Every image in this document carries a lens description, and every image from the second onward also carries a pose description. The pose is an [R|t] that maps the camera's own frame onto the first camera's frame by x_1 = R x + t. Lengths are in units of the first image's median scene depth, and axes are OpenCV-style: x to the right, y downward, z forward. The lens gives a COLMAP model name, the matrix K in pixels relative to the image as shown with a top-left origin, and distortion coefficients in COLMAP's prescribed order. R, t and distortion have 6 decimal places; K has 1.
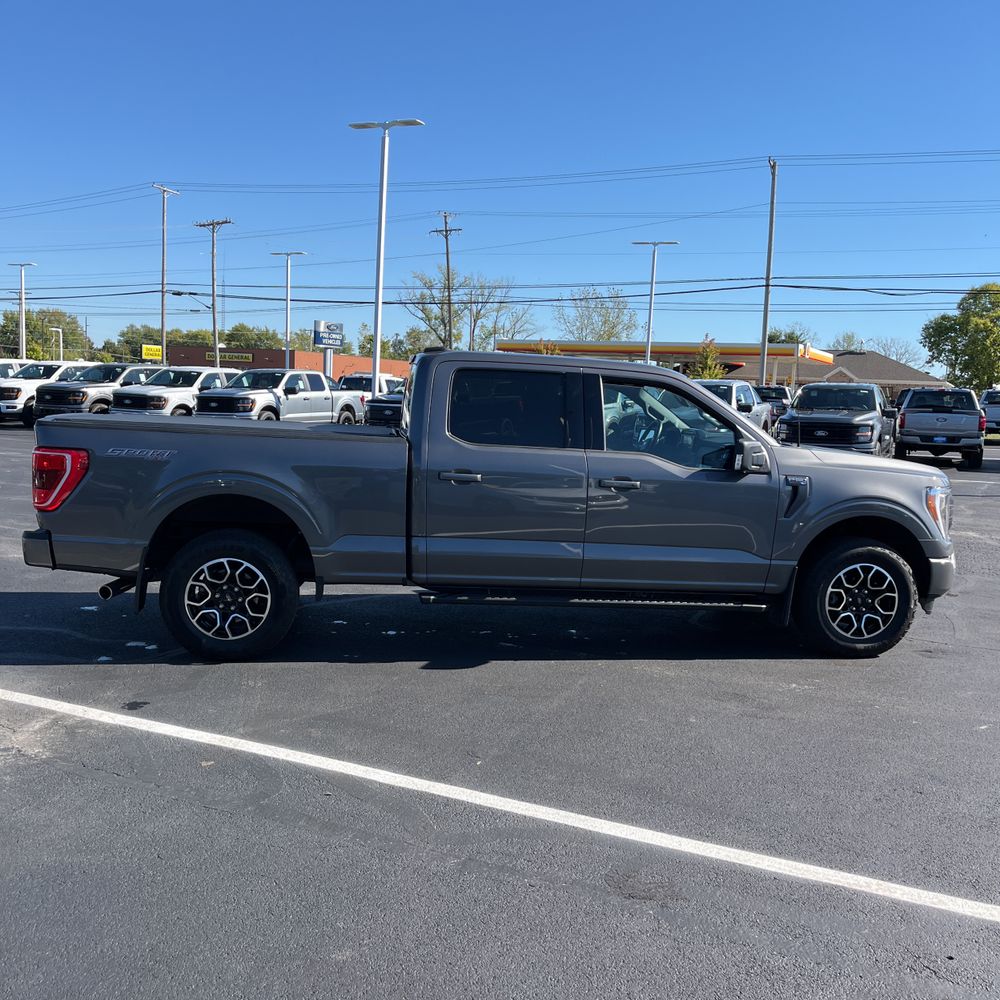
lens RADIAL K [[1003.2, 0, 512.3], [0, 1003.2, 518.0], [0, 0, 1]] dist [0.075801, -0.102146]
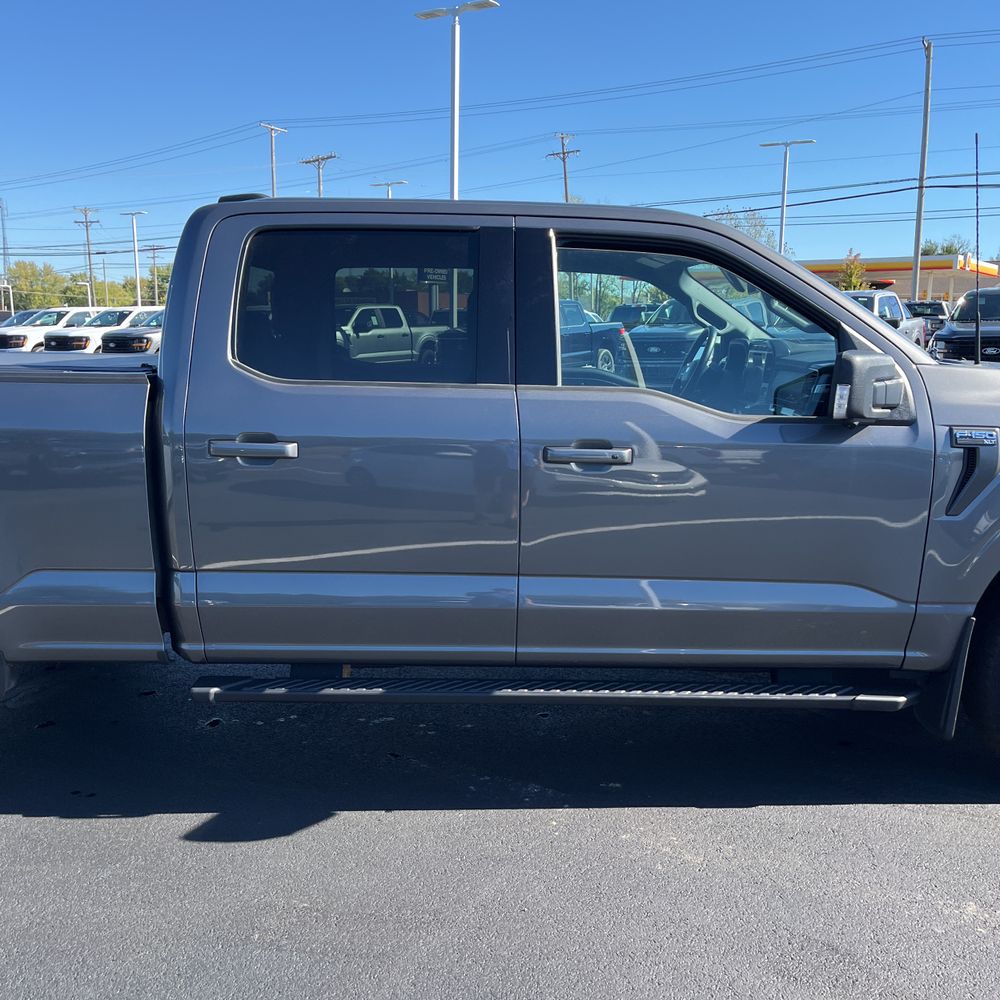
lens RADIAL K [[1003.2, 0, 512.3], [0, 1003.2, 518.0], [0, 0, 1]] dist [0.075801, -0.102146]
pose [[0.990653, -0.015078, -0.135571, 0.032425], [0.023381, 0.997933, 0.059862, -0.007971], [0.134388, -0.062472, 0.988958, 0.122905]]
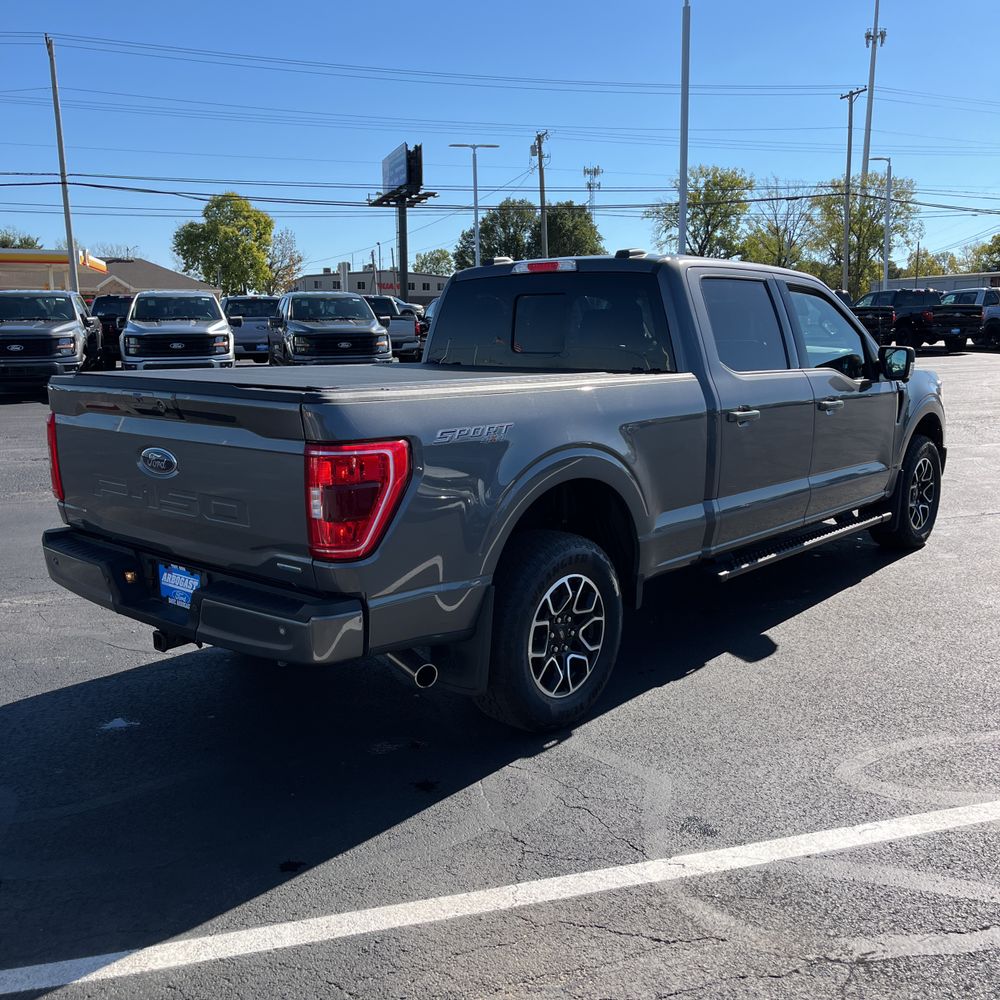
lens RADIAL K [[1003.2, 0, 512.3], [0, 1003.2, 518.0], [0, 0, 1]] dist [0.075801, -0.102146]
pose [[0.745590, -0.169514, 0.644484, -0.165684], [0.113070, 0.985264, 0.128338, -0.019531], [-0.656742, -0.022816, 0.753770, 0.120656]]
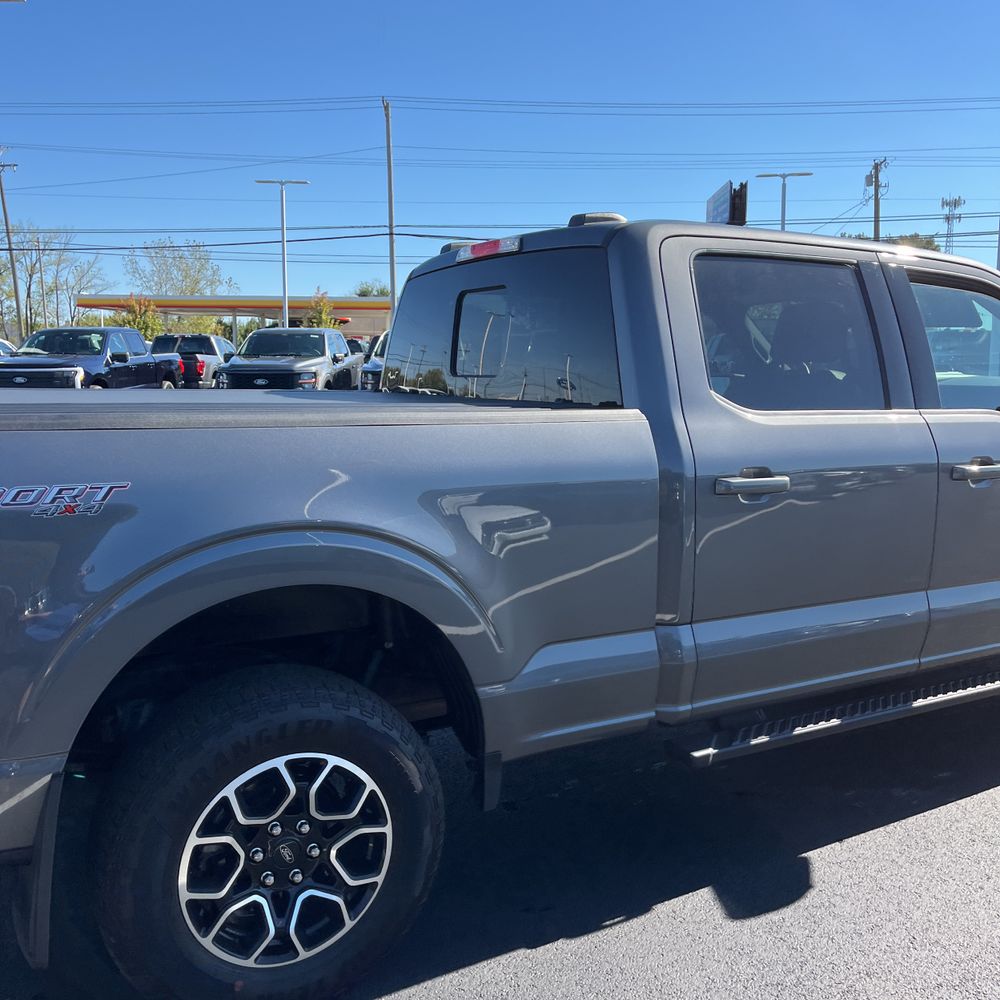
lens RADIAL K [[1007.2, 0, 492.7], [0, 1007.2, 517.7], [0, 0, 1]] dist [0.037881, -0.006176]
pose [[0.924472, -0.093891, 0.369508, -0.078011], [0.079245, 0.995356, 0.054653, -0.014210], [-0.372924, -0.021243, 0.927619, 0.142617]]
